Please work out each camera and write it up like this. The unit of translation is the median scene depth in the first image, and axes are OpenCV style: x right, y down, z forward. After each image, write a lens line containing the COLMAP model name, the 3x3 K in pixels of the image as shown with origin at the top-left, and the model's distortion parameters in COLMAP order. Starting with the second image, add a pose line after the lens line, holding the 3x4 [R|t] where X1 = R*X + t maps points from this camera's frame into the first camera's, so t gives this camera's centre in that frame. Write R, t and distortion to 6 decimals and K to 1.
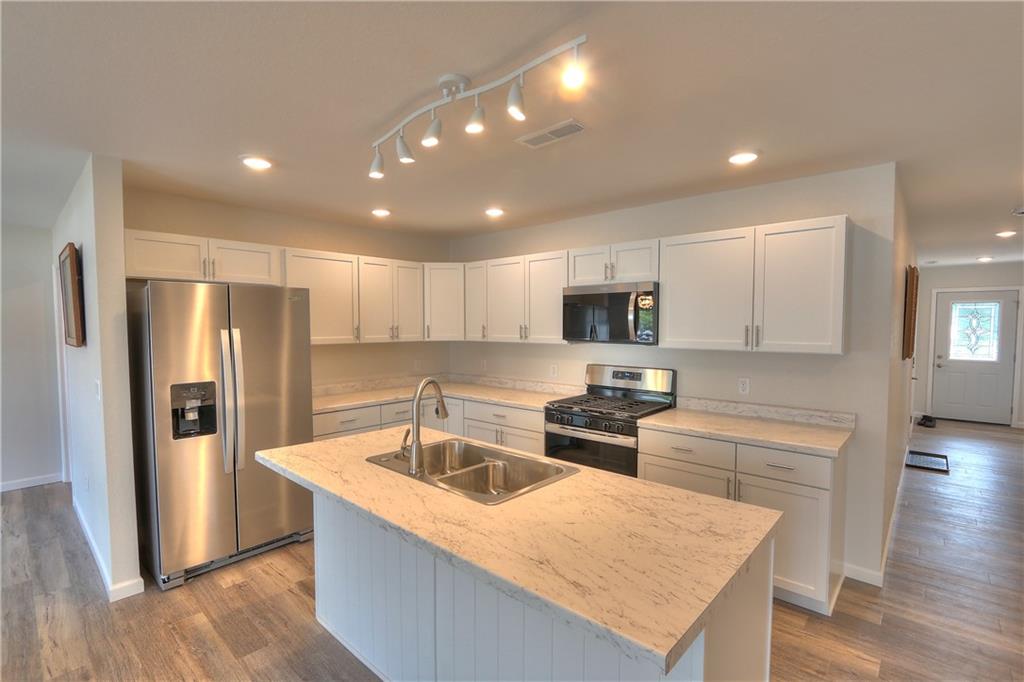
lens RADIAL K [[467.5, 0, 512.0], [0, 467.5, 341.0], [0, 0, 1]] dist [-0.001392, -0.000412]
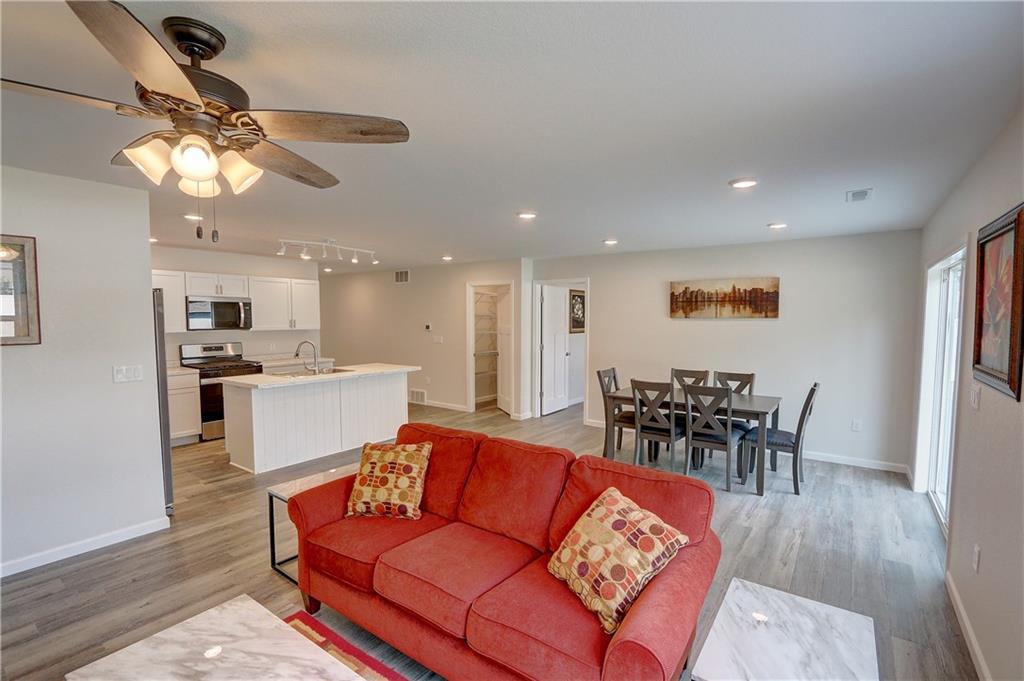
lens RADIAL K [[467.5, 0, 512.0], [0, 467.5, 340.5], [0, 0, 1]] dist [-0.001392, -0.000412]
pose [[-0.113544, -0.055127, 0.992002, -1.823832], [0.028892, 0.997854, 0.058759, -0.029702], [-0.993113, 0.035333, -0.111707, 0.108025]]
